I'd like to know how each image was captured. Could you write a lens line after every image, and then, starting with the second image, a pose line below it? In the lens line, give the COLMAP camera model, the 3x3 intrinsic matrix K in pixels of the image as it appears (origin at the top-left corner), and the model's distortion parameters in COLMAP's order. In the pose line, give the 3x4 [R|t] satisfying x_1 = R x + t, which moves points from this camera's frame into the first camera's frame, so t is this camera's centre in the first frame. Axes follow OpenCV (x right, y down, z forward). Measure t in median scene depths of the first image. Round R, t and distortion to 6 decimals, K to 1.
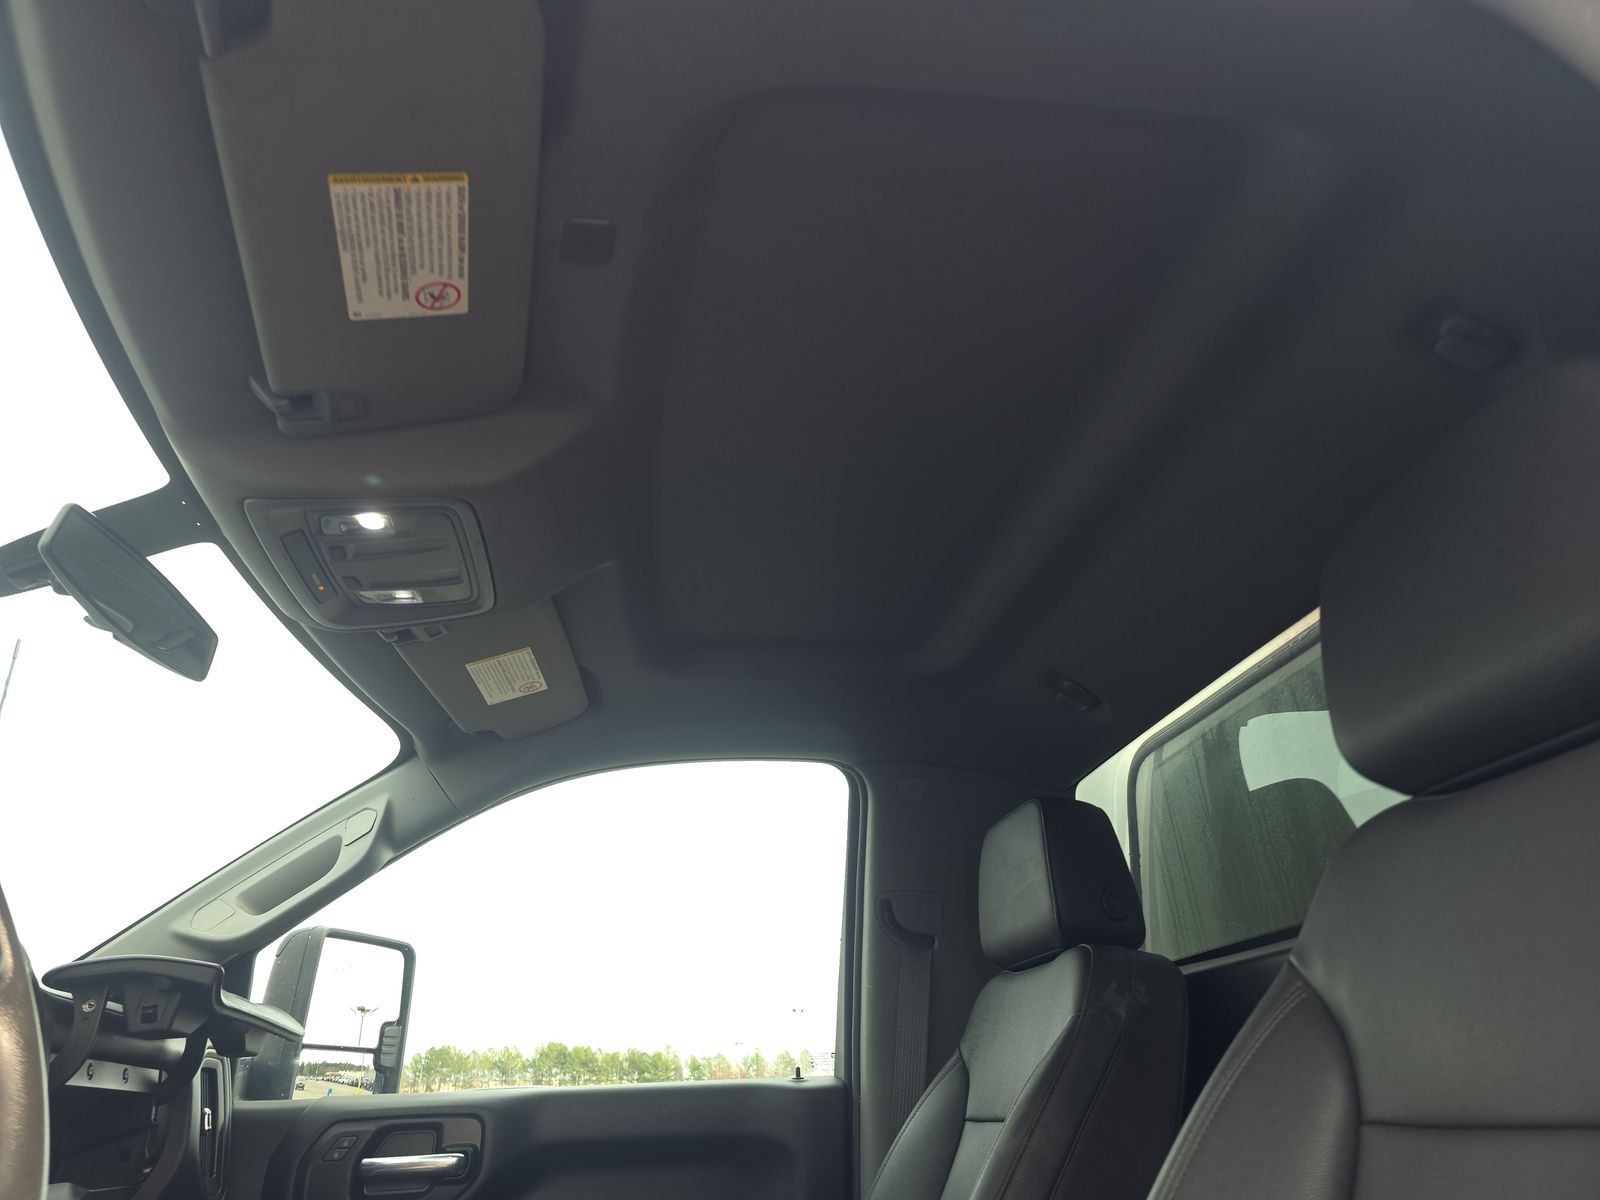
lens RADIAL K [[1072.3, 0, 800.3], [0, 1072.3, 592.0], [0, 0, 1]] dist [0.035016, -0.033971]
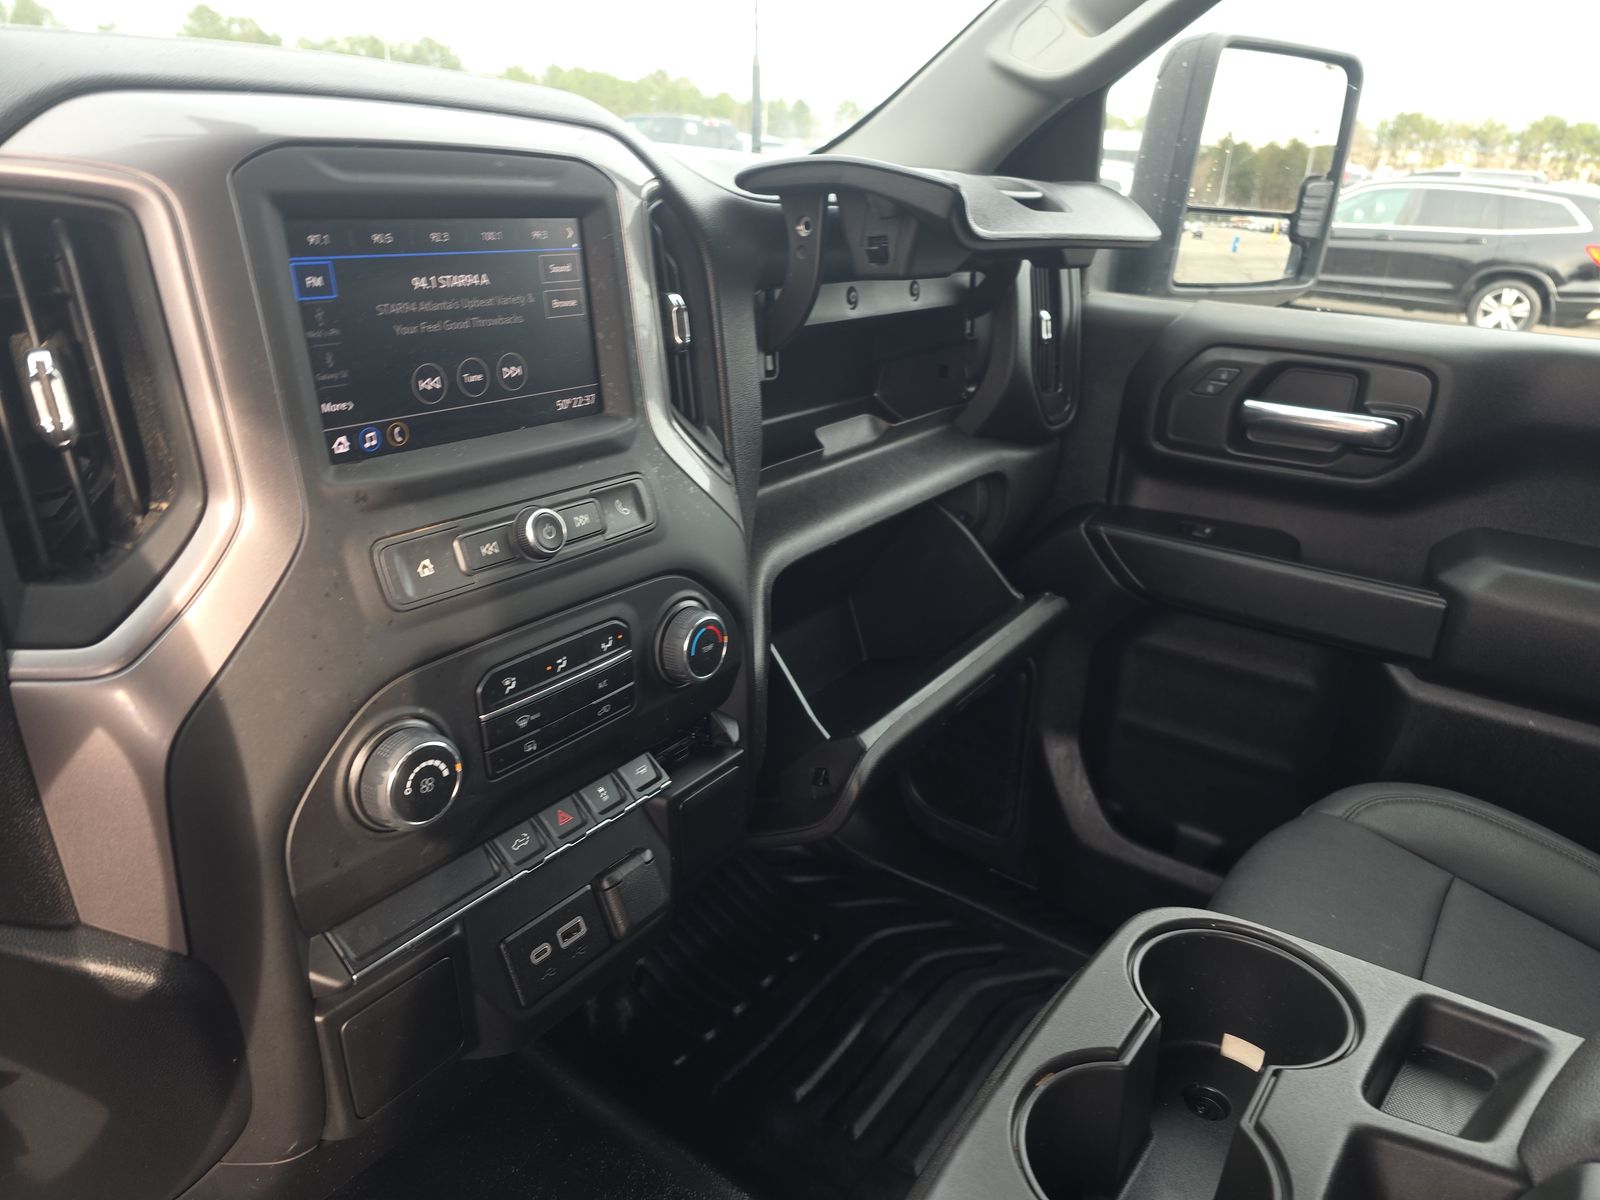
lens RADIAL K [[1072.3, 0, 805.5], [0, 1072.3, 604.7], [0, 0, 1]] dist [0.035016, -0.033971]
pose [[0.717523, 0.326410, -0.615319, -0.131444], [0.233956, 0.719137, 0.654299, 0.087509], [0.656068, -0.613432, 0.439631, 0.415619]]
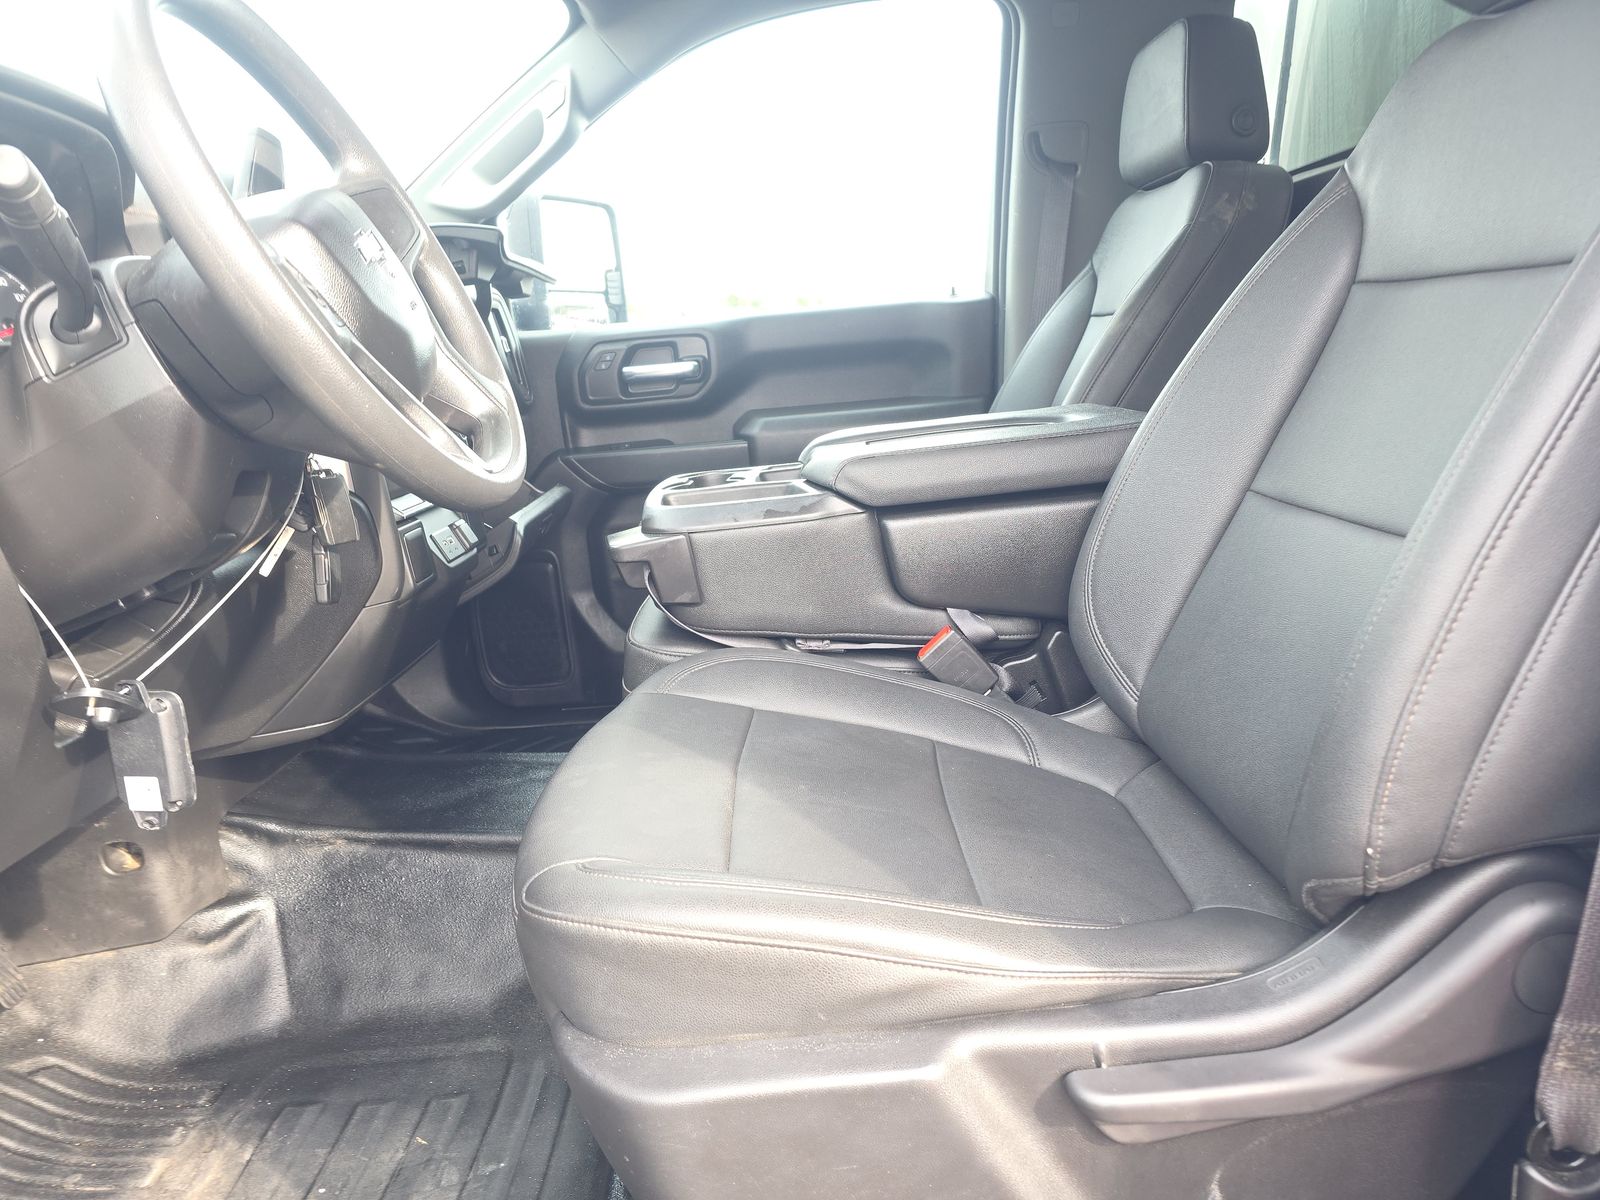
lens RADIAL K [[1072.3, 0, 810.8], [0, 1072.3, 607.0], [0, 0, 1]] dist [0.035016, -0.033971]
pose [[0.989846, -0.013816, -0.141471, 0.005086], [0.100802, 0.769946, 0.630097, -0.057616], [0.100220, -0.637960, 0.763520, -0.169237]]
